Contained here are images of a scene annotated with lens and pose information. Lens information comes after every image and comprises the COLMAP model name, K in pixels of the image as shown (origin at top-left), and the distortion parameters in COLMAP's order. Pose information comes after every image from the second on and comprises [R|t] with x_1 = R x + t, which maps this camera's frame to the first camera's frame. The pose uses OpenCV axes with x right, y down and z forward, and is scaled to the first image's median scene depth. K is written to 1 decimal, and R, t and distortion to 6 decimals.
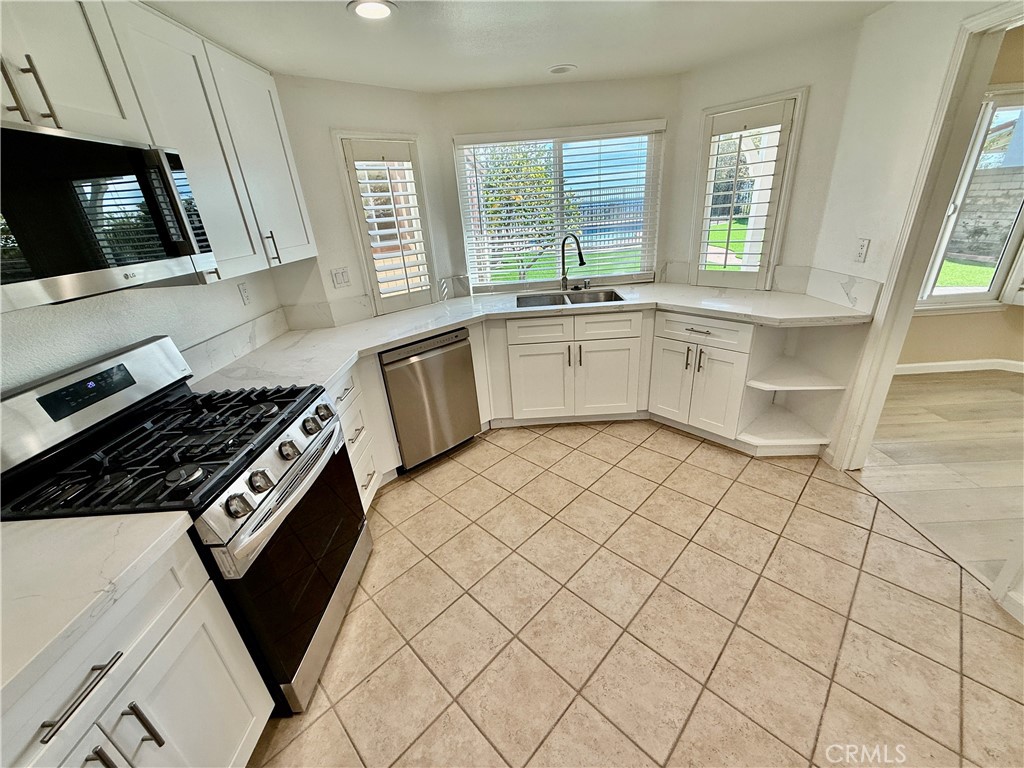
lens RADIAL K [[407.9, 0, 512.0], [0, 407.9, 384.0], [0, 0, 1]] dist [-0.000378, -0.000062]
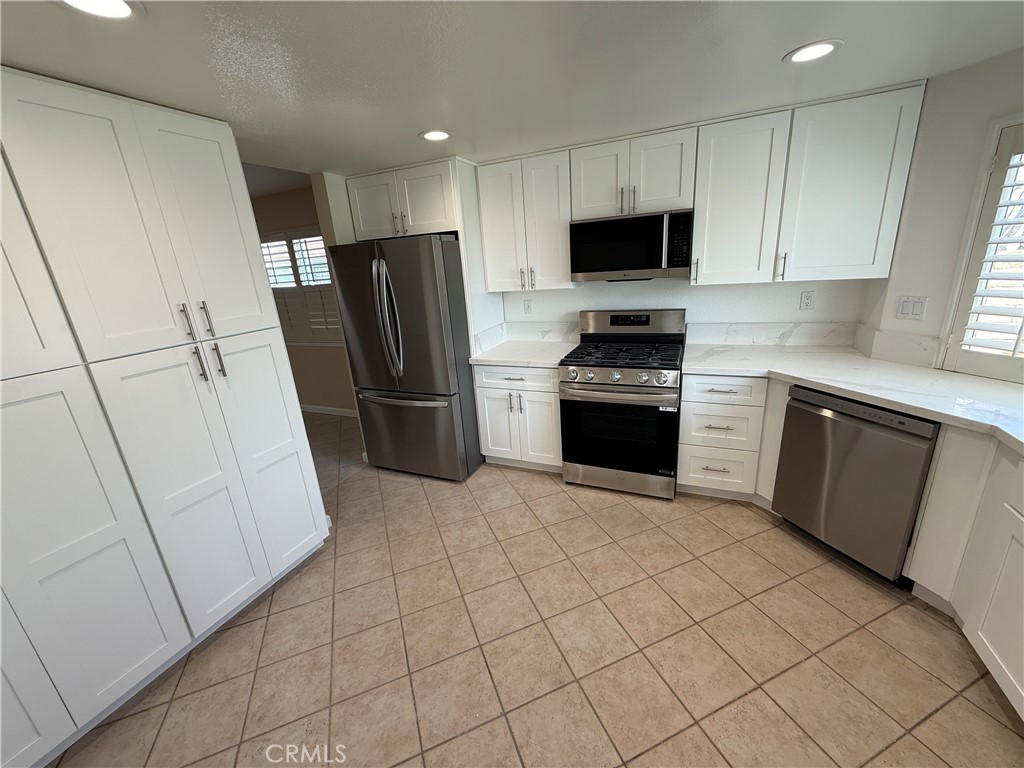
lens RADIAL K [[407.9, 0, 512.0], [0, 407.9, 384.0], [0, 0, 1]] dist [-0.000378, -0.000062]
pose [[-0.397547, 0.365199, -0.841775, 0.858319], [-0.276672, 0.826980, 0.489445, -0.417206], [0.874876, 0.427473, -0.227724, 0.730763]]
